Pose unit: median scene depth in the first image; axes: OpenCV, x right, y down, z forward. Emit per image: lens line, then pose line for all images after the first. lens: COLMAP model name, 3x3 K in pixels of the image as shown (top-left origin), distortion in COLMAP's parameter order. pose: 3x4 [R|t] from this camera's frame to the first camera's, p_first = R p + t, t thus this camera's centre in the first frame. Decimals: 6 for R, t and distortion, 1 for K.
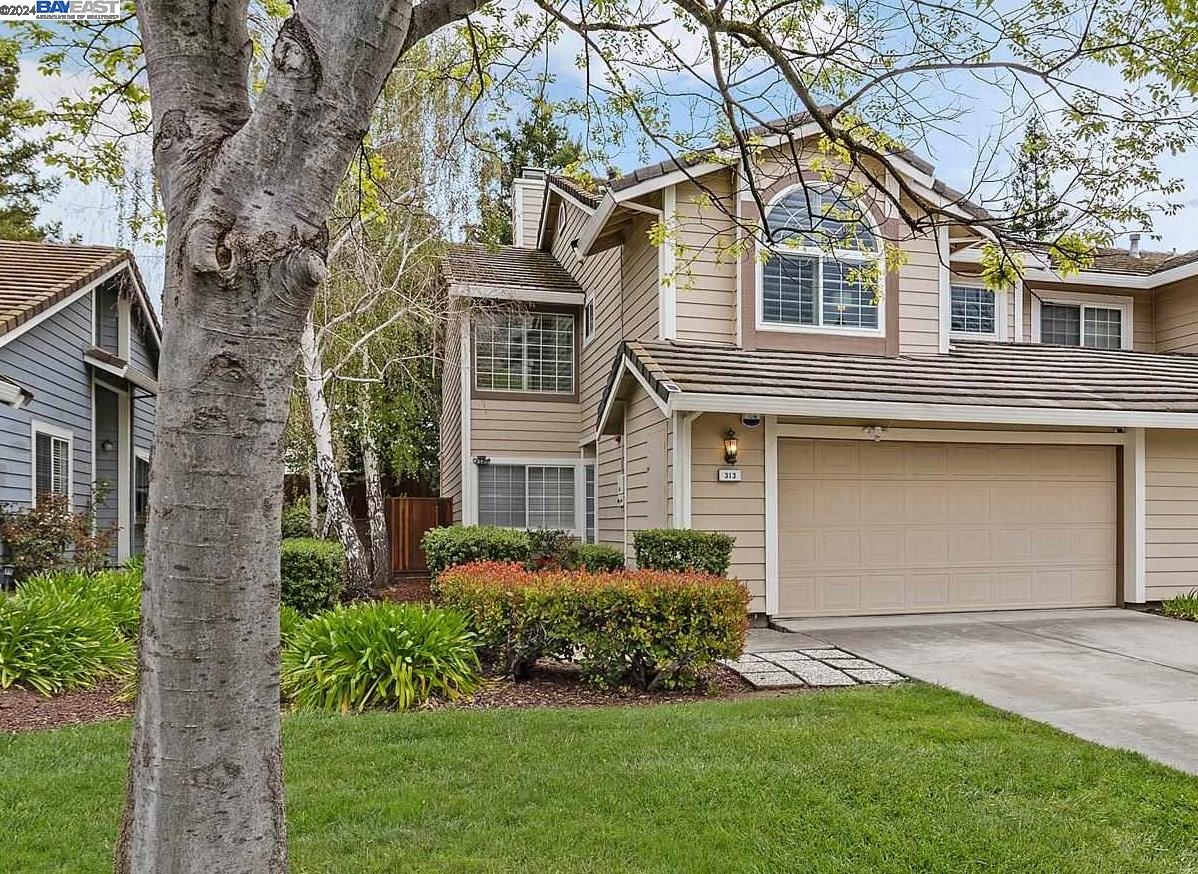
lens RADIAL K [[1002.0, 0, 689.7], [0, 1002.0, 520.0], [0, 0, 1]] dist [0.010977, 0.003842]
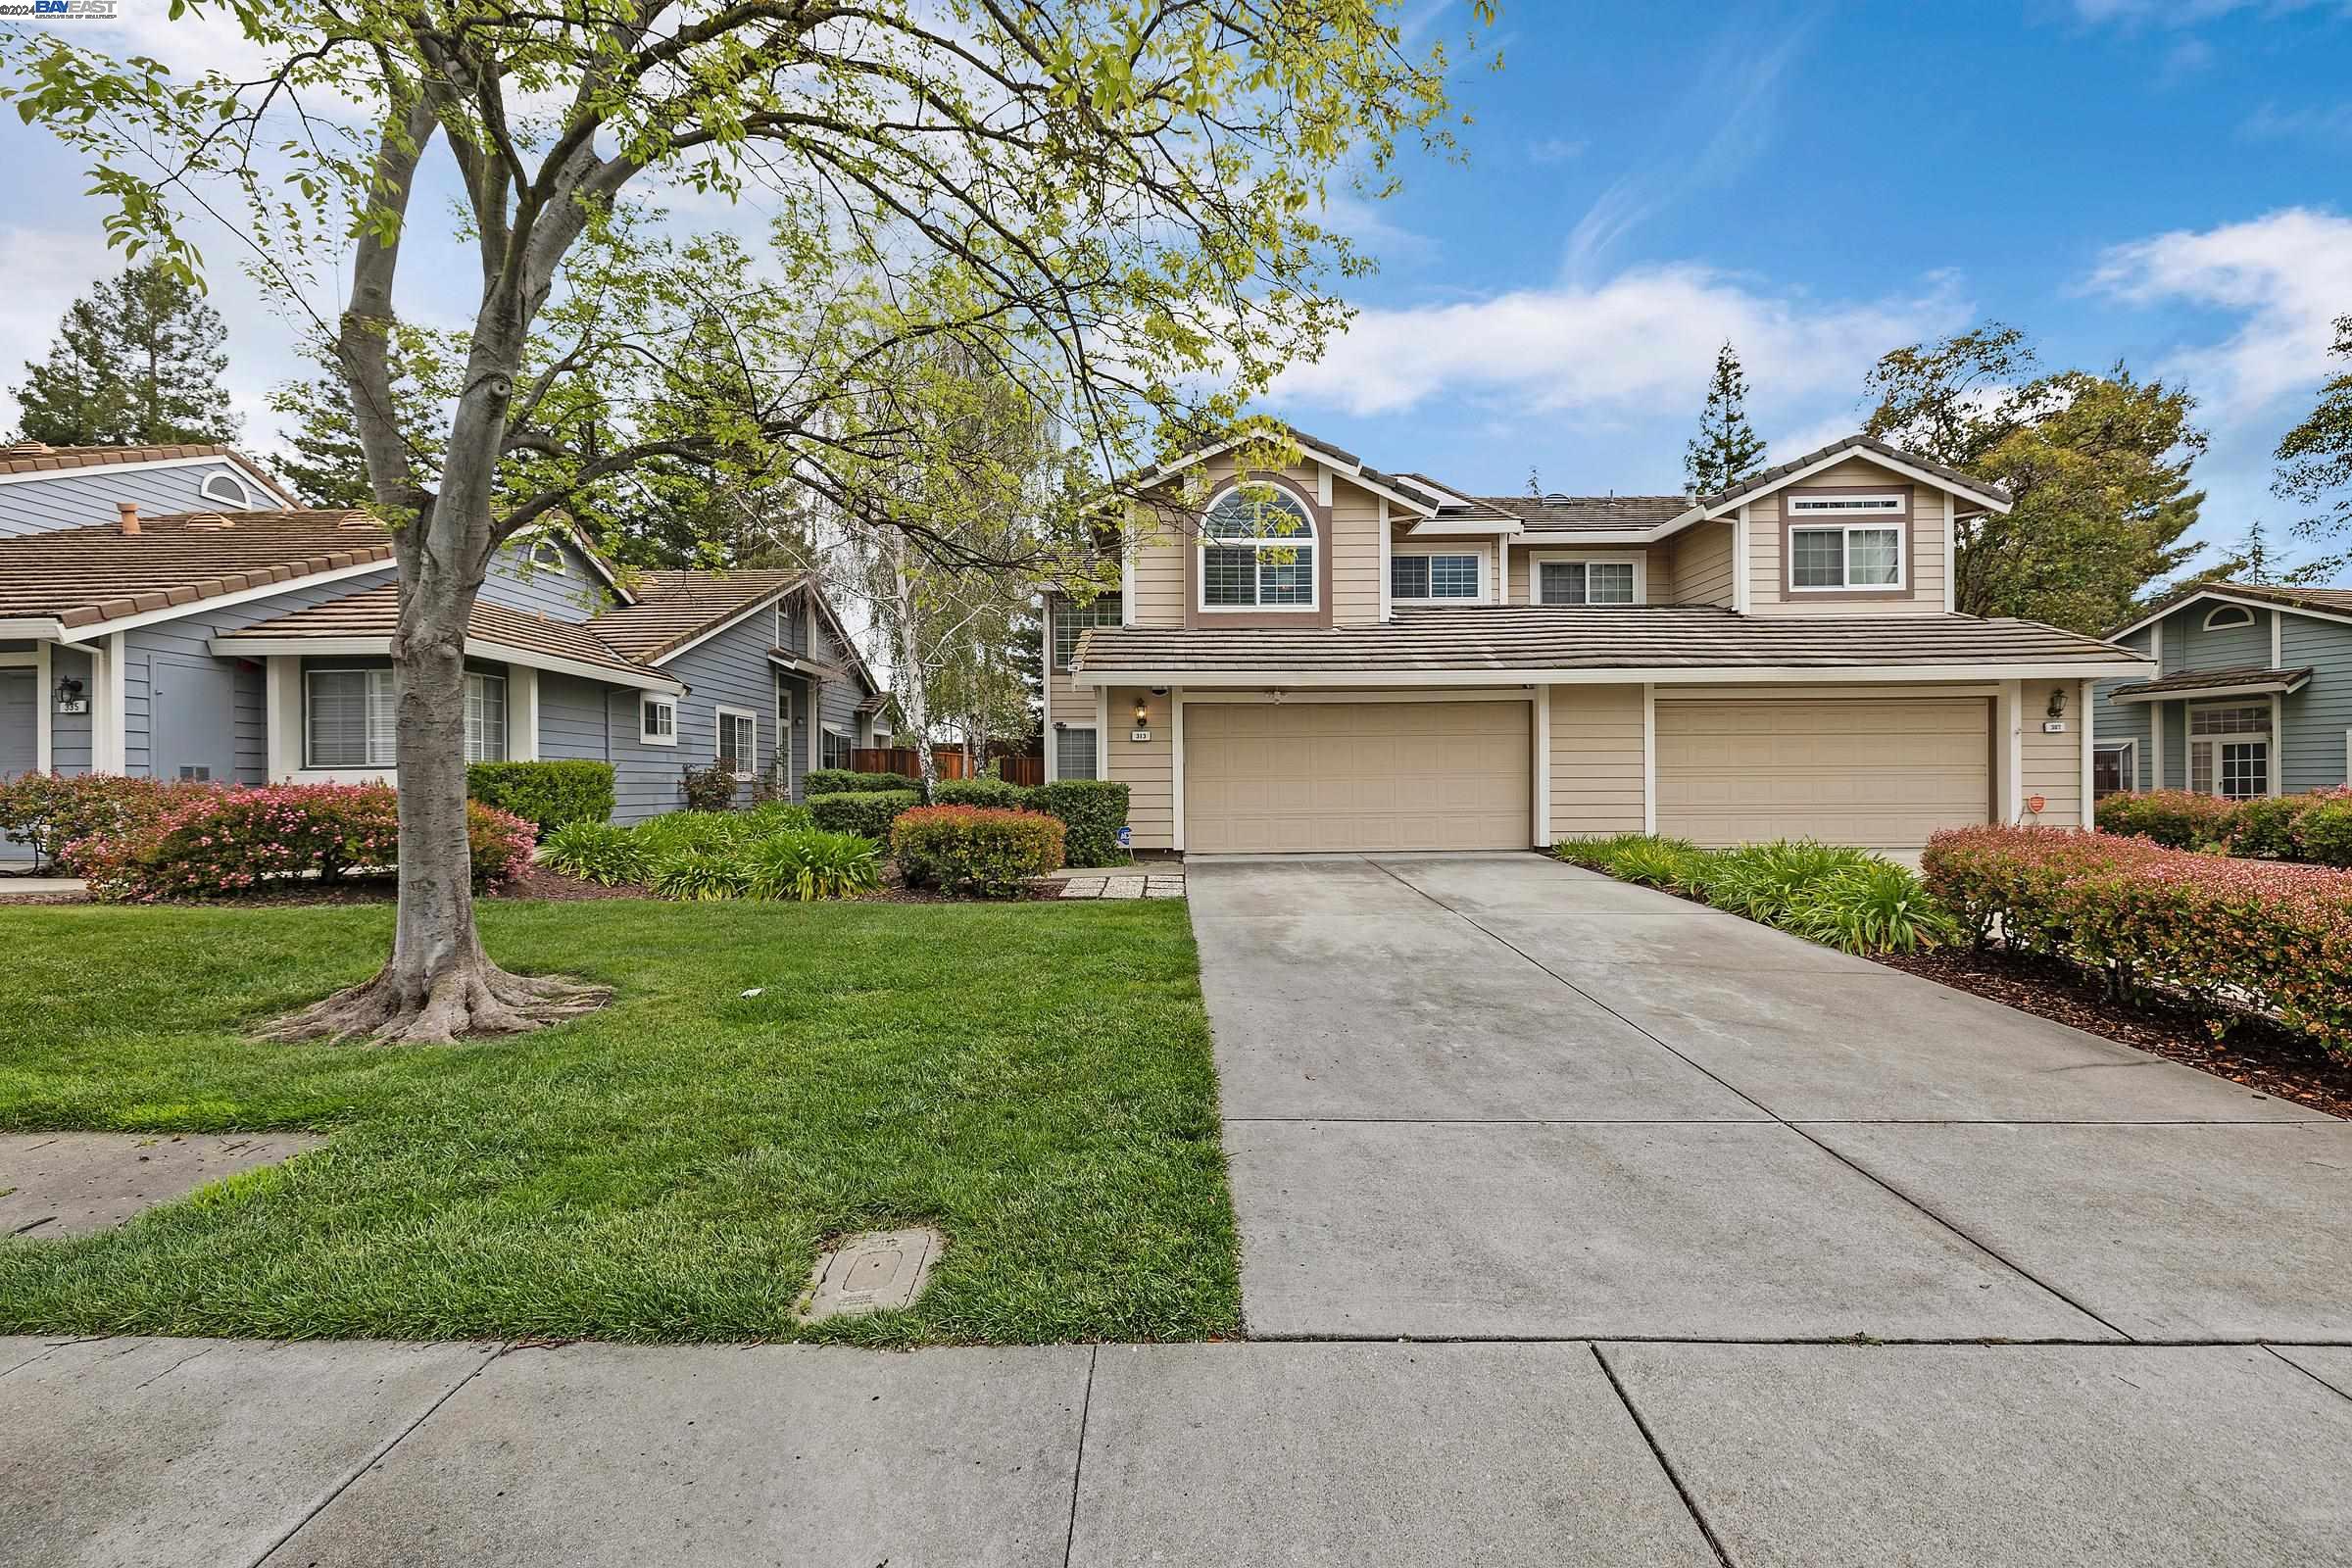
lens RADIAL K [[981.1, 0, 1170.6], [0, 981.1, 789.1], [0, 0, 1]] dist [0.000230, -0.000242]
pose [[0.957380, -0.003105, -0.288815, 0.357409], [0.006331, 0.999928, 0.010238, 0.007080], [0.288762, -0.011630, 0.957330, -0.119859]]
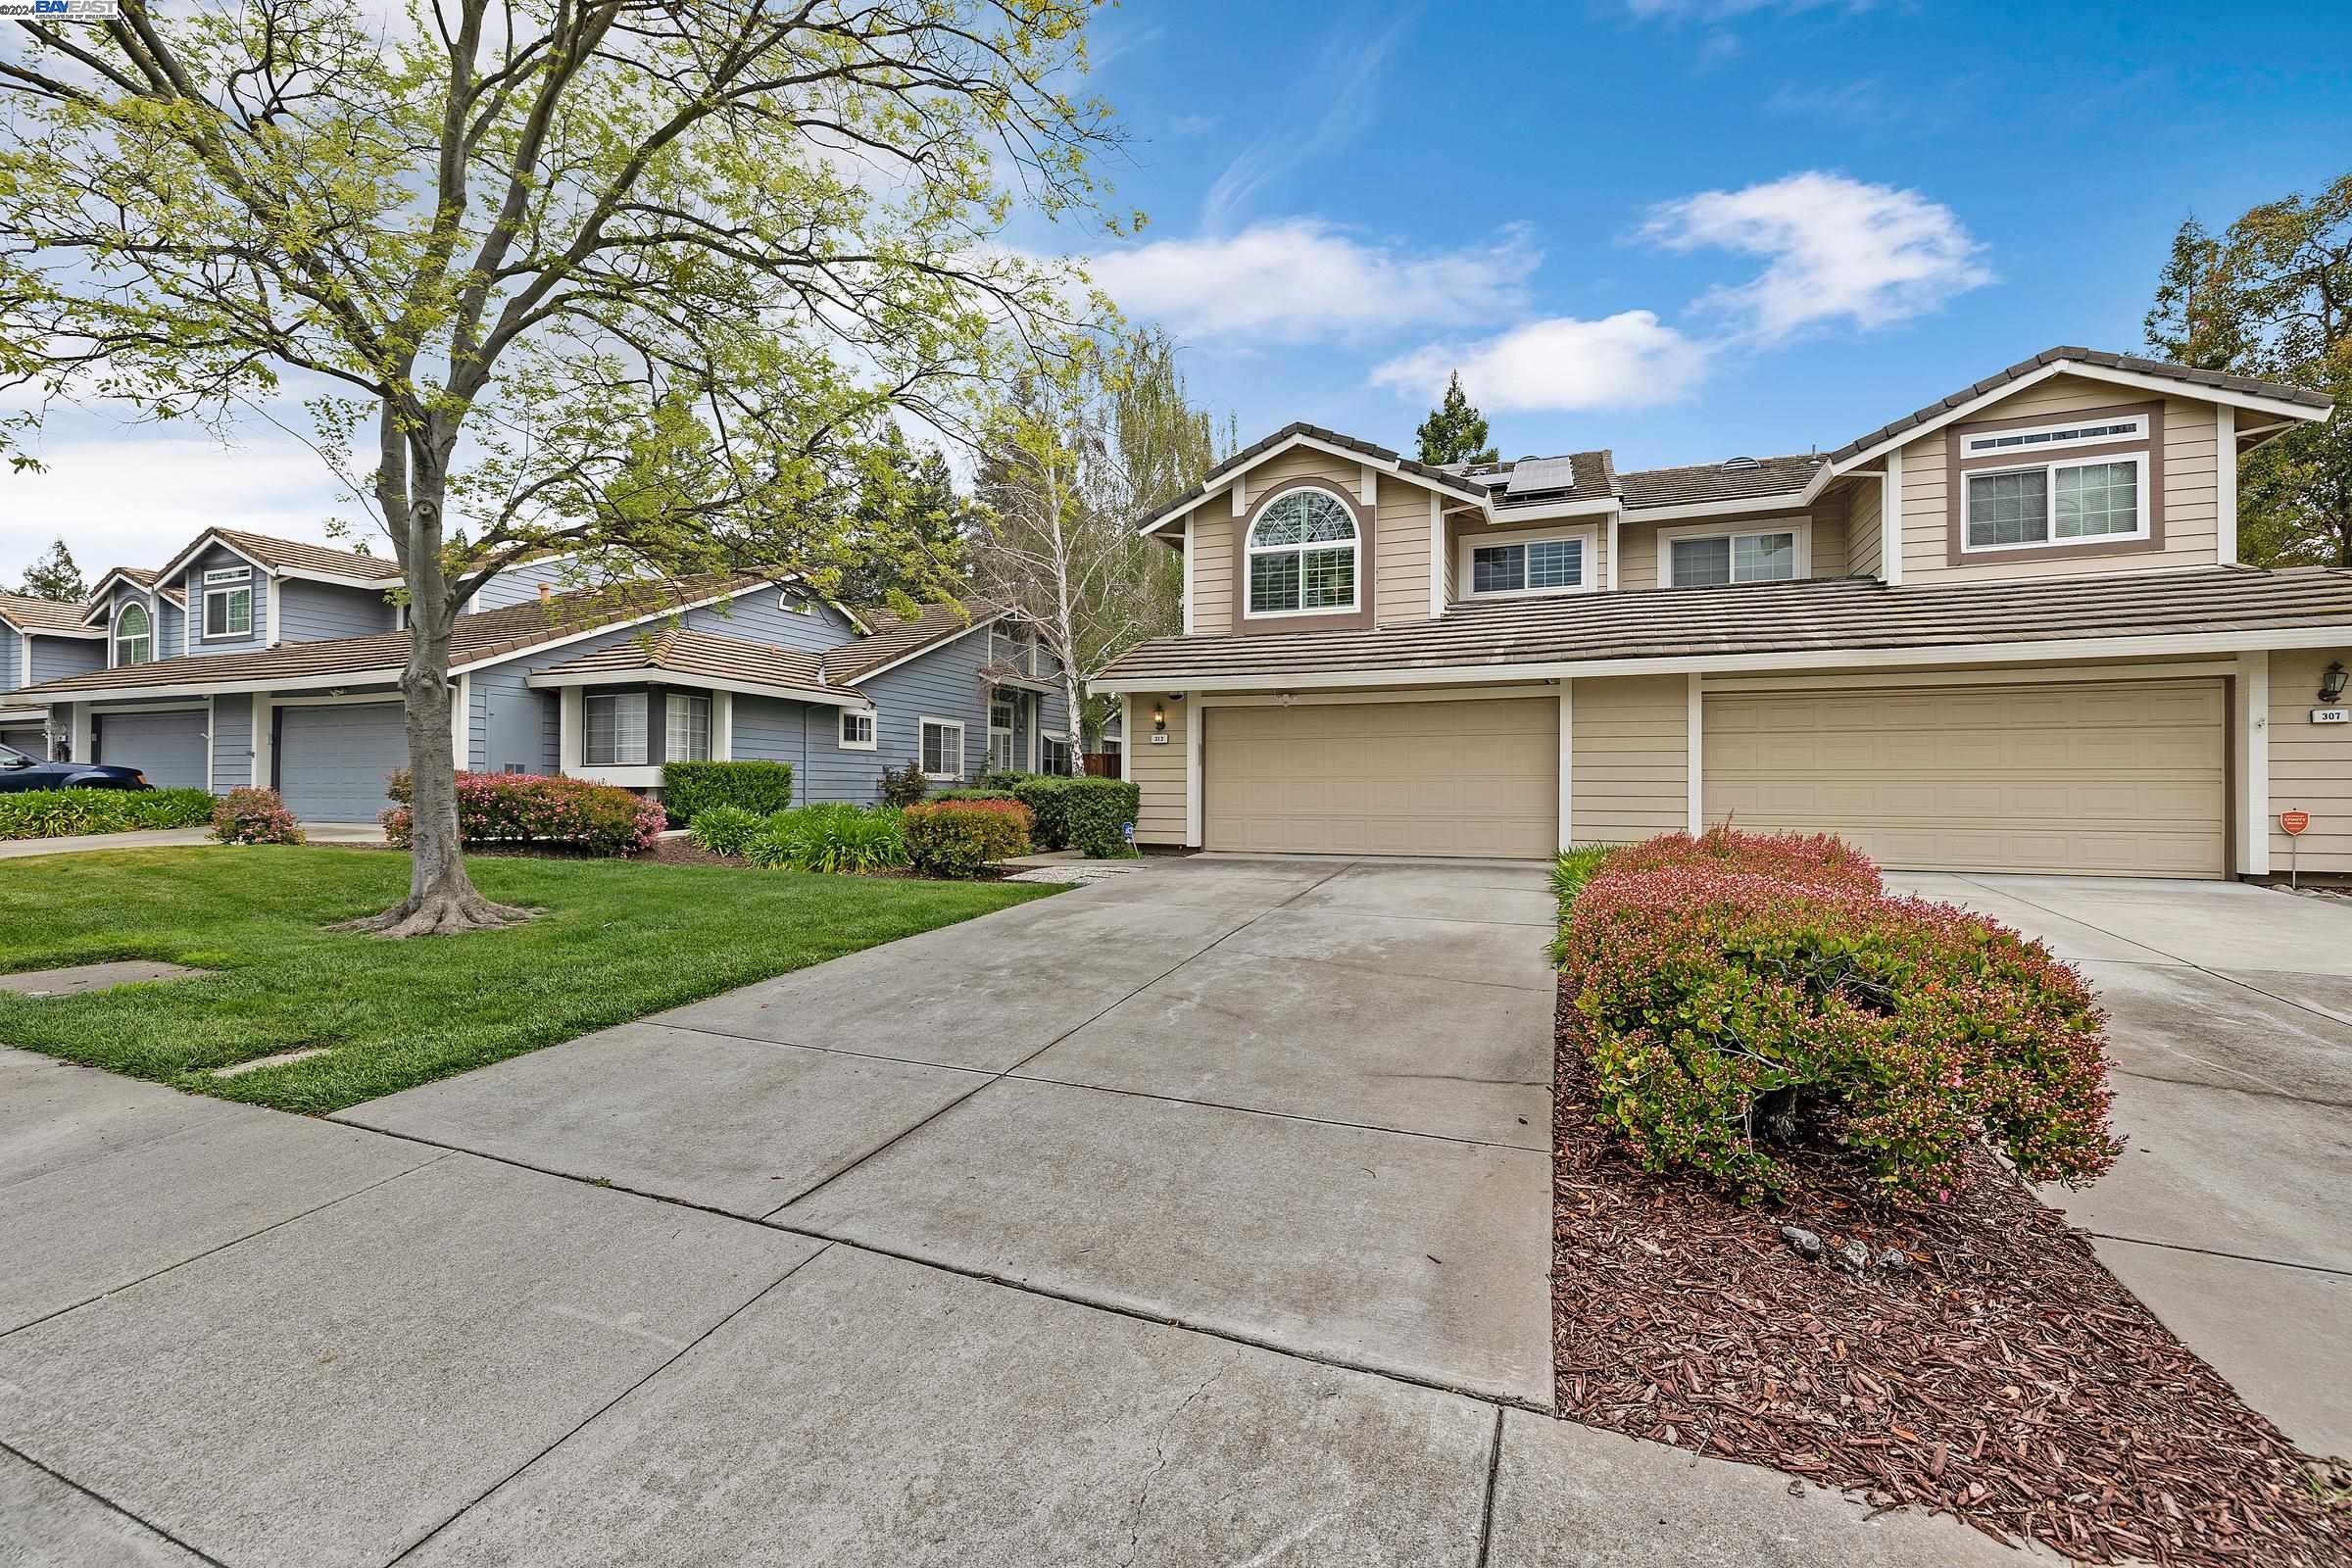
lens RADIAL K [[981.1, 0, 1170.6], [0, 981.1, 789.1], [0, 0, 1]] dist [0.000230, -0.000242]
pose [[0.776487, 0.004941, -0.630114, 0.731180], [-0.004833, 0.999987, 0.001885, 0.016207], [0.630115, 0.001581, 0.776500, 0.007960]]
